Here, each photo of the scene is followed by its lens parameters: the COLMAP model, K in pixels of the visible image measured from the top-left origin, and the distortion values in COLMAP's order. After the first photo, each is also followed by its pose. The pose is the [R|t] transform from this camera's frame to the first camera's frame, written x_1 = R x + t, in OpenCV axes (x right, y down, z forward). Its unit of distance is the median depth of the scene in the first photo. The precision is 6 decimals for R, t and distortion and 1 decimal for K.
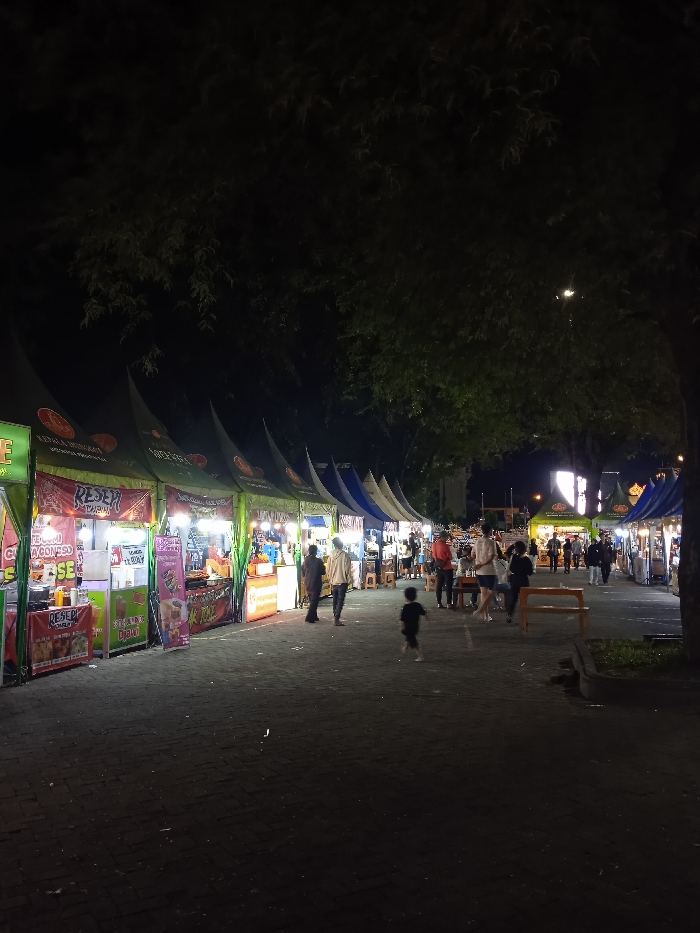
lens RADIAL K [[785.7, 0, 354.7], [0, 785.7, 458.2], [0, 0, 1]] dist [0.041924, -0.044968]
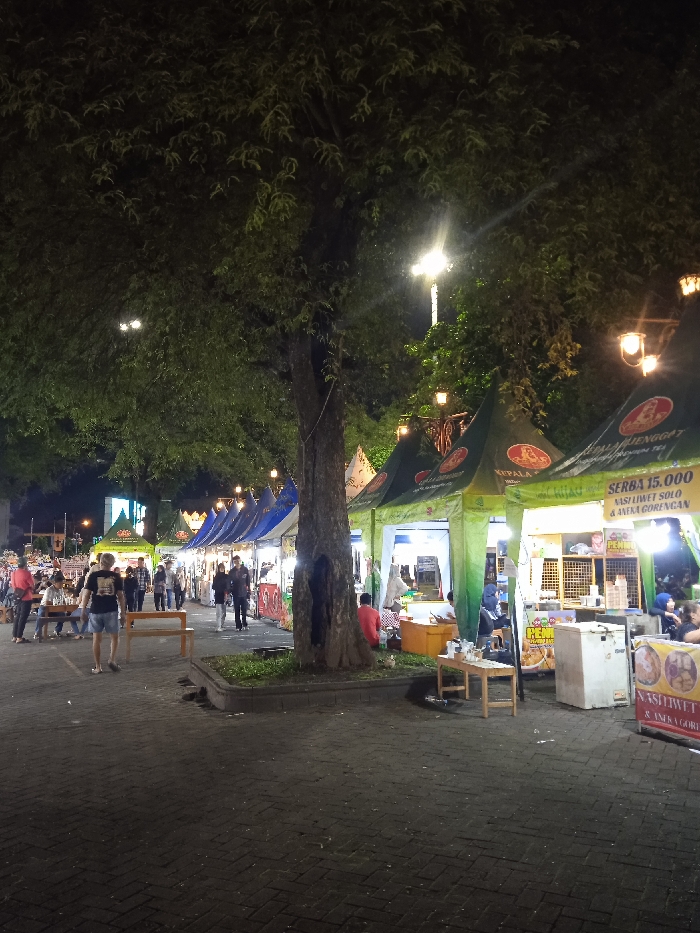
lens RADIAL K [[785.7, 0, 342.5], [0, 785.7, 459.2], [0, 0, 1]] dist [0.041924, -0.044968]
pose [[0.854339, 0.048109, 0.517484, -0.077363], [-0.031620, 0.998673, -0.040641, 0.000645], [-0.518753, 0.018359, 0.854727, -0.005042]]
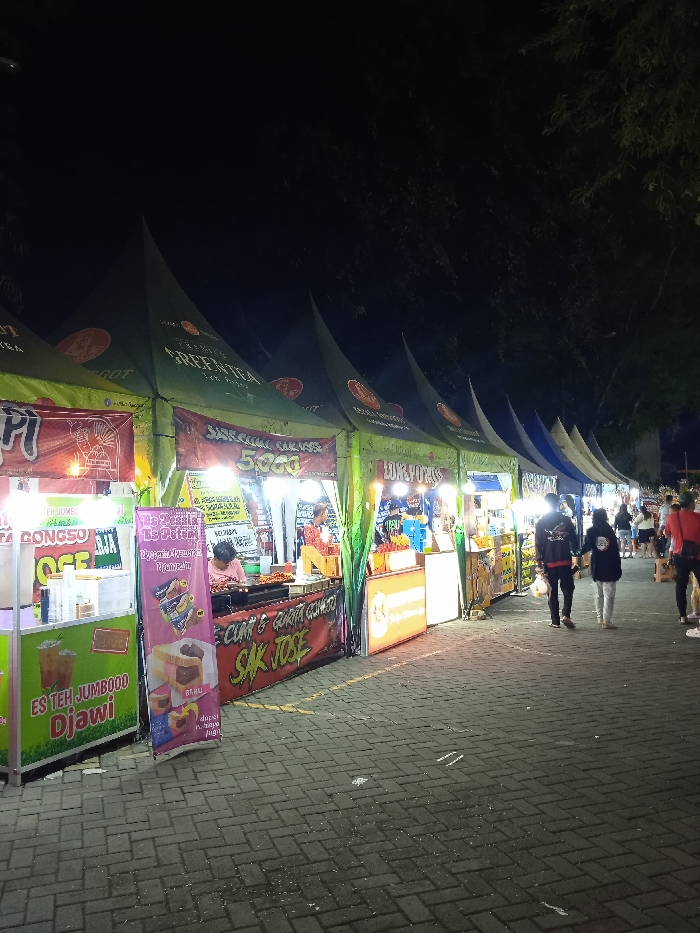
lens RADIAL K [[785.7, 0, 340.0], [0, 785.7, 467.2], [0, 0, 1]] dist [0.041924, -0.044968]
pose [[0.971804, -0.031837, -0.233631, -0.019206], [0.043077, 0.998139, 0.043165, 0.045446], [0.231822, -0.052012, 0.971367, 0.444651]]
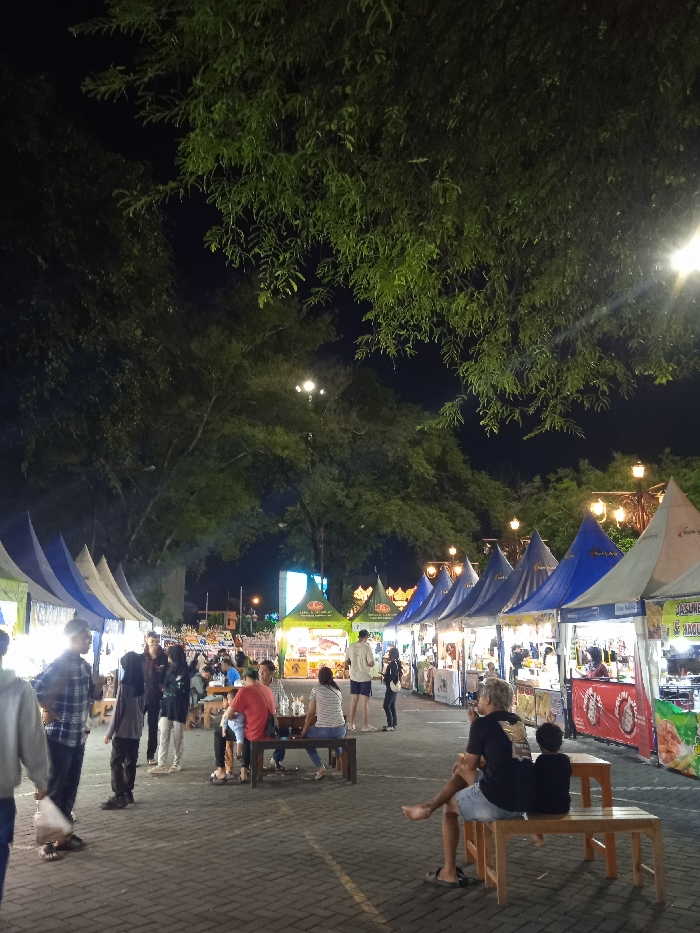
lens RADIAL K [[785.7, 0, 349.5], [0, 785.7, 470.6], [0, 0, 1]] dist [0.041924, -0.044968]
pose [[0.937587, 0.079466, 0.338548, -0.007906], [-0.039640, 0.991617, -0.122980, 0.056765], [-0.345483, 0.101884, 0.932878, 0.547993]]
